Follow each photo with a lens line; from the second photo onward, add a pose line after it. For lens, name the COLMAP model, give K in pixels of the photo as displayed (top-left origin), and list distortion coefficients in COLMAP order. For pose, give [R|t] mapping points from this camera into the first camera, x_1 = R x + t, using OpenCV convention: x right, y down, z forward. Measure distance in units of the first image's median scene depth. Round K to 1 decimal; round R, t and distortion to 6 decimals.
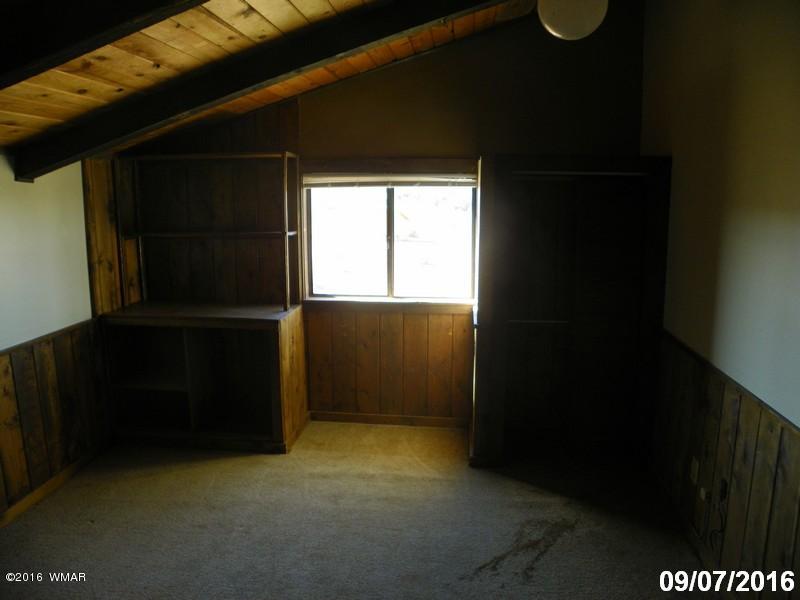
lens RADIAL K [[607.6, 0, 399.1], [0, 607.6, 295.3], [0, 0, 1]] dist [-0.158043, 0.091198]
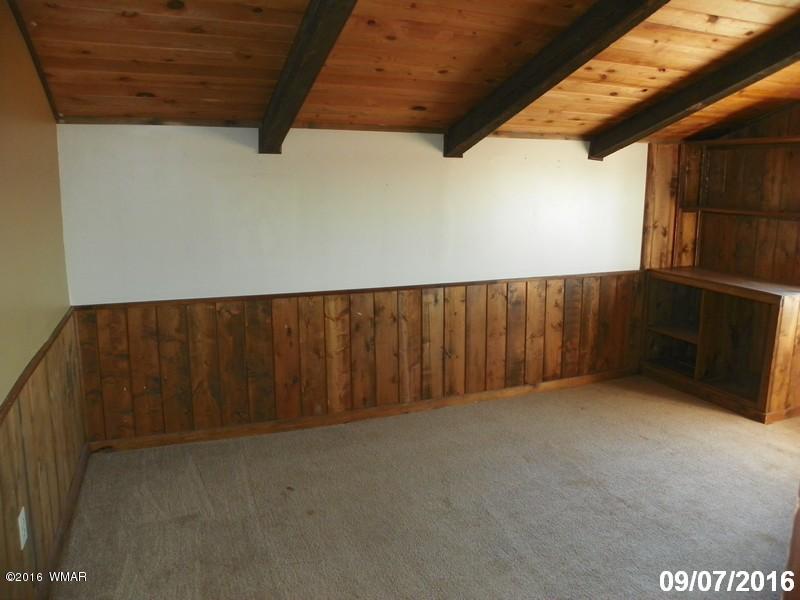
lens RADIAL K [[607.6, 0, 402.5], [0, 607.6, 300.3], [0, 0, 1]] dist [-0.158043, 0.091198]
pose [[0.465361, 0.177808, -0.867077, 0.371183], [-0.154312, 0.980910, 0.118332, 0.031614], [0.871566, 0.078734, 0.483916, -0.063396]]
